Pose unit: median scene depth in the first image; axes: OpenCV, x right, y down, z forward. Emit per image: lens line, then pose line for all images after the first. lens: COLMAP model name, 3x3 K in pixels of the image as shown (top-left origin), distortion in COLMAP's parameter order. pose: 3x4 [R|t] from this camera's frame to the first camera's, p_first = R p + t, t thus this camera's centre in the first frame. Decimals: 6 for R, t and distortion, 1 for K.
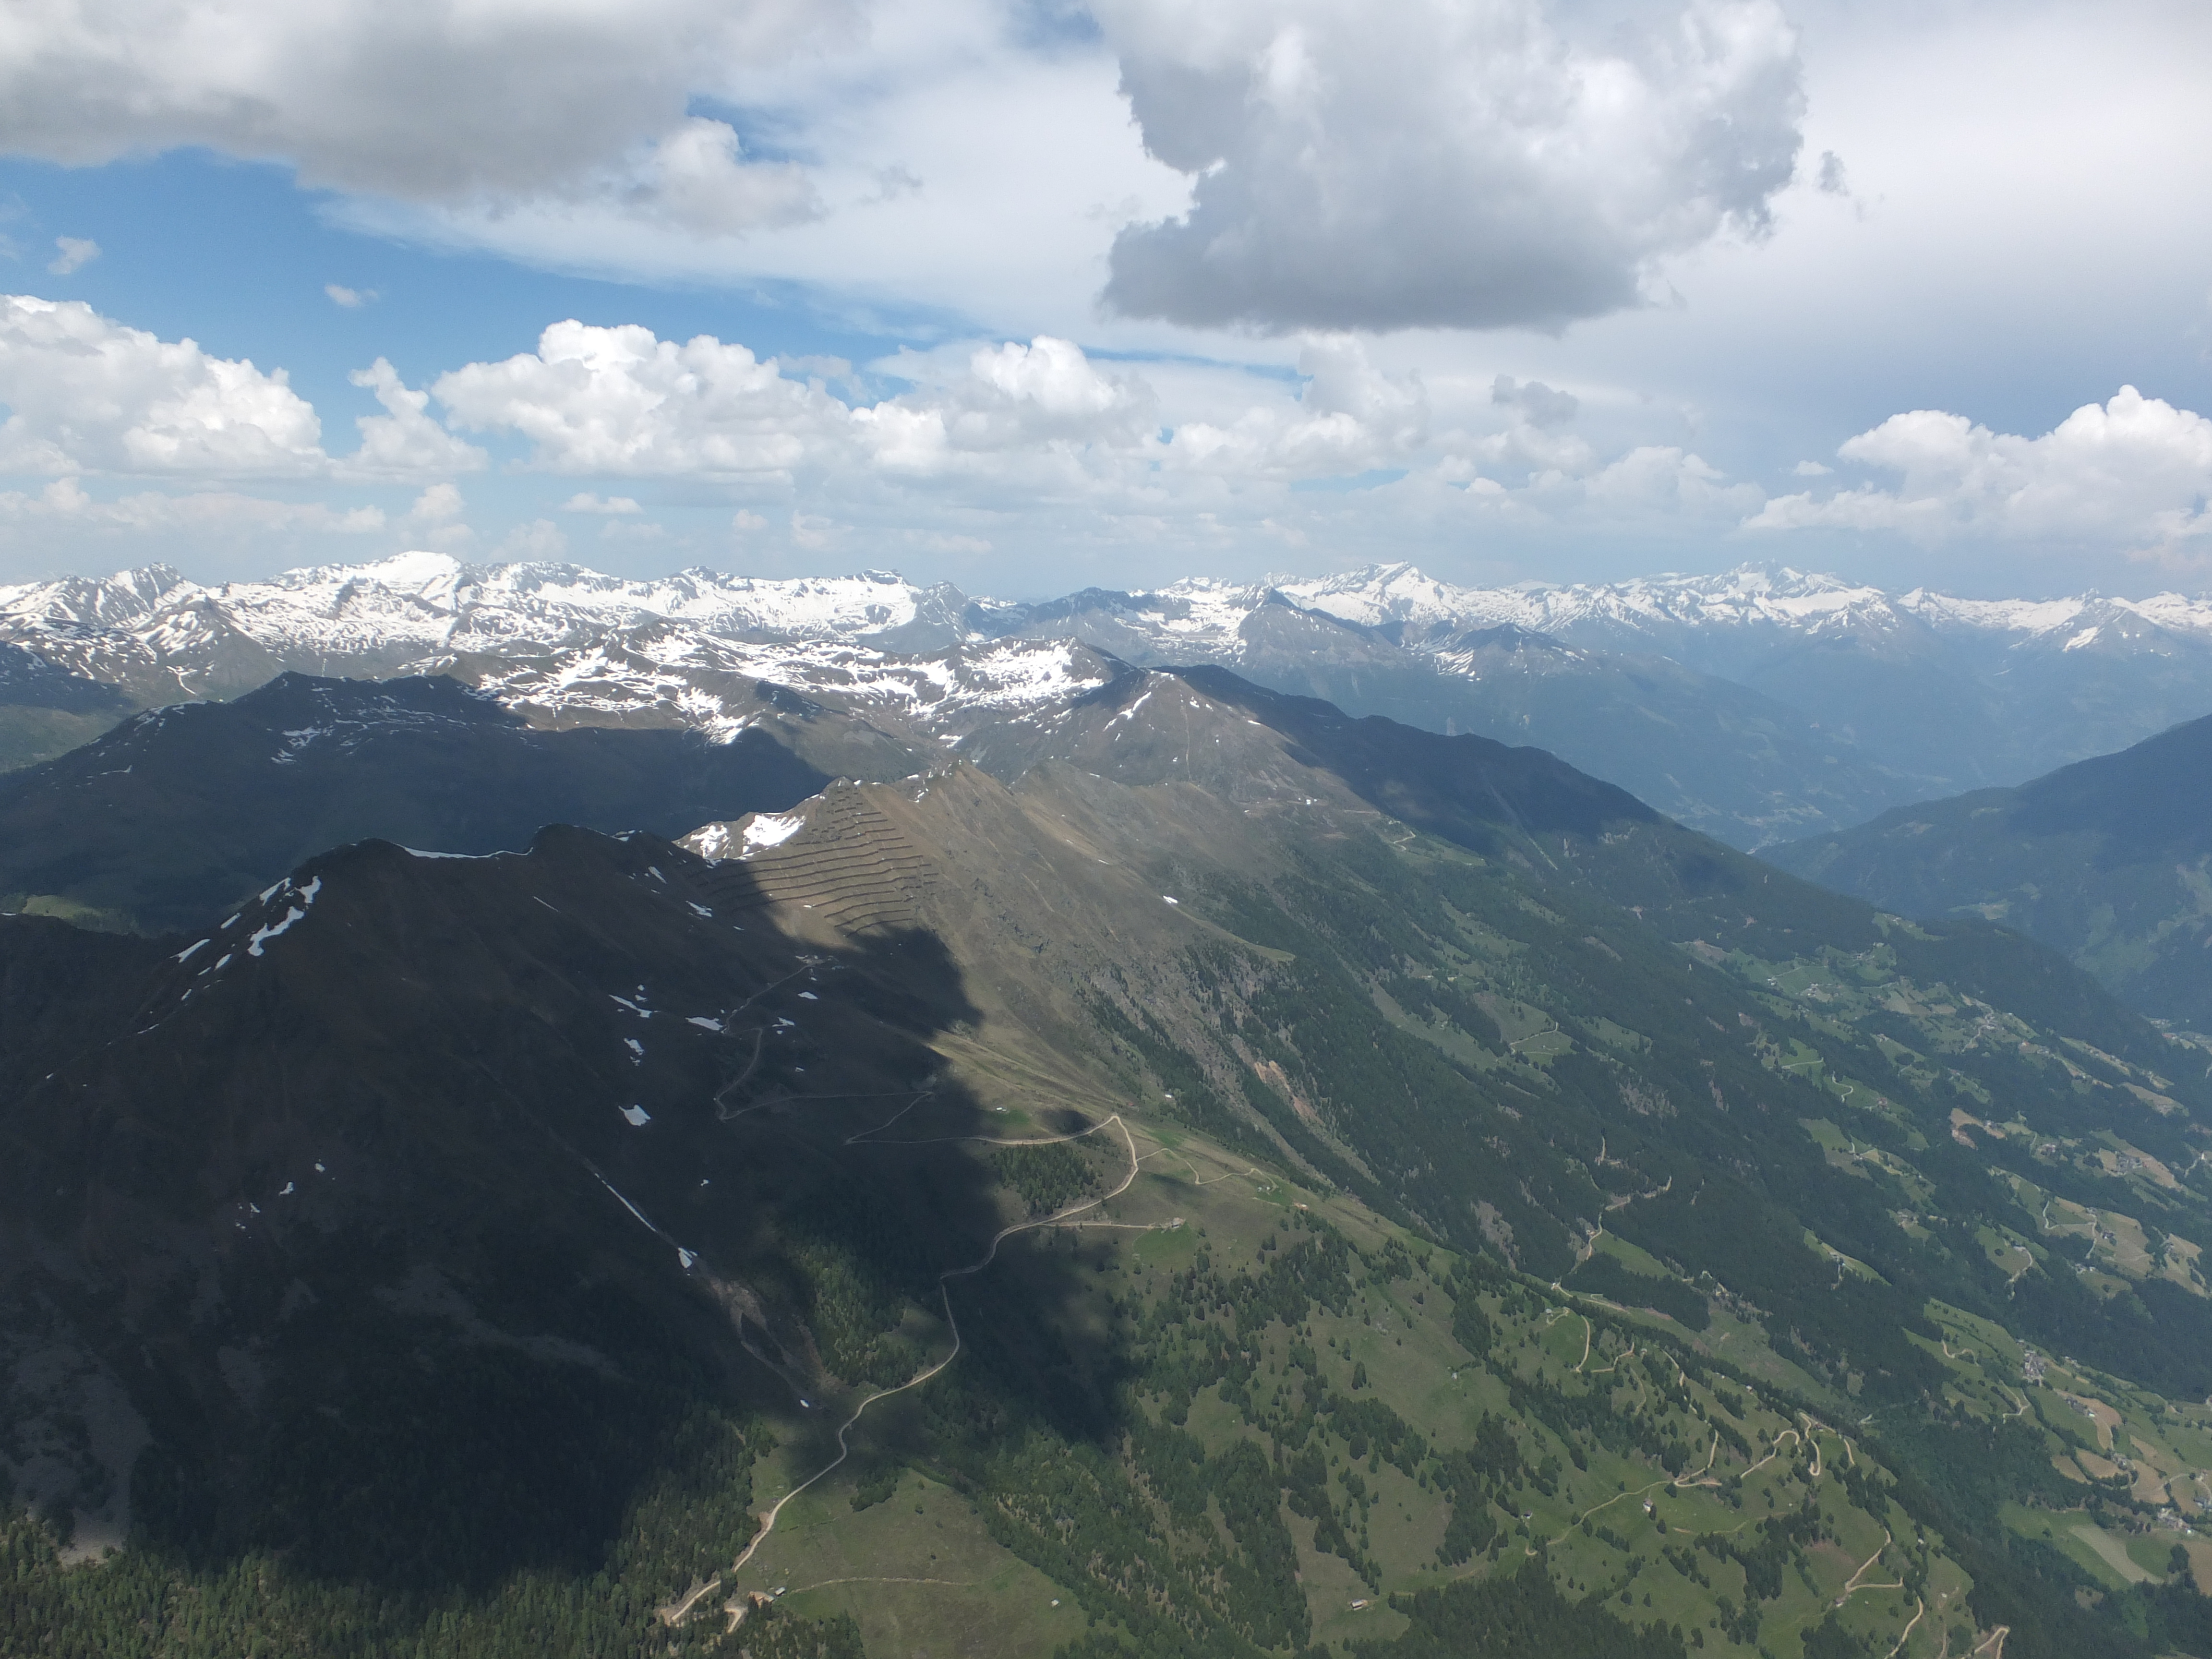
lens RADIAL K [[1666.3, 0, 1082.6], [0, 1666.3, 836.8], [0, 0, 1]] dist [-0.031982, 0.025127]
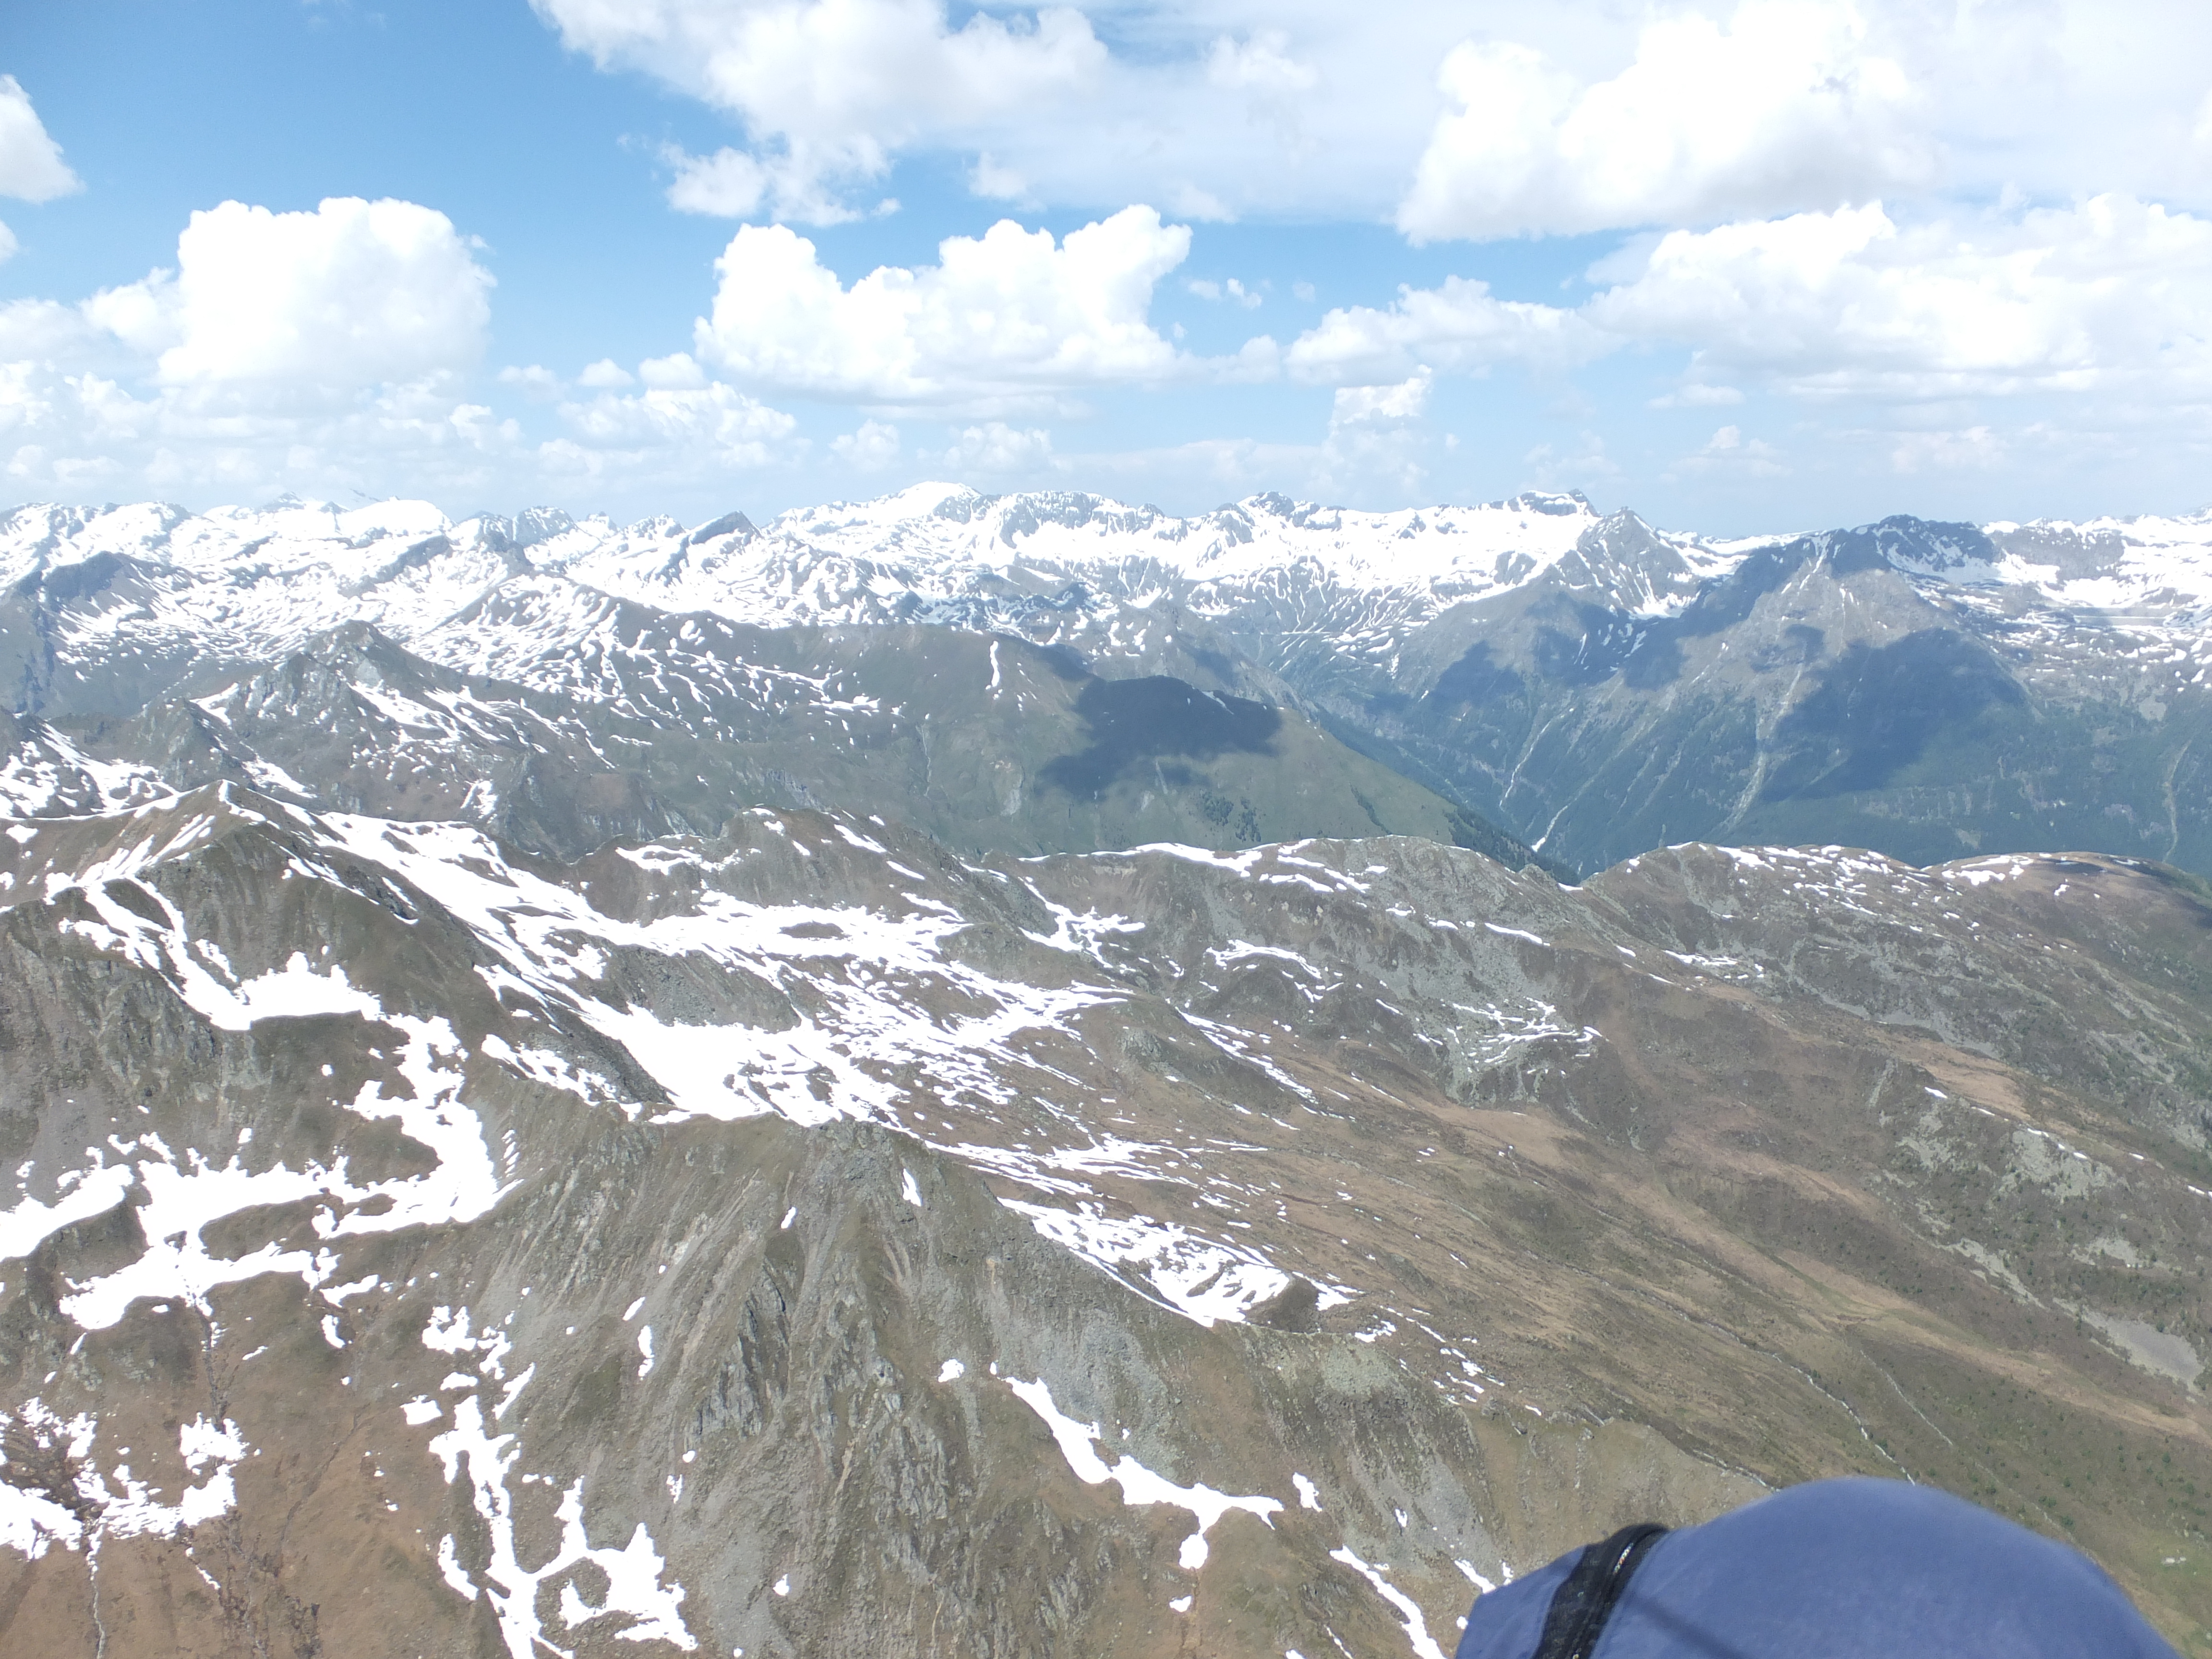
lens RADIAL K [[1676.5, 0, 1106.0], [0, 1676.5, 857.0], [0, 0, 1]] dist [-0.010592, -0.001505]
pose [[0.846636, 0.086939, -0.525023, 0.074518], [-0.060876, 0.995911, 0.066747, -0.061778], [0.528680, -0.024549, 0.848466, 0.414131]]
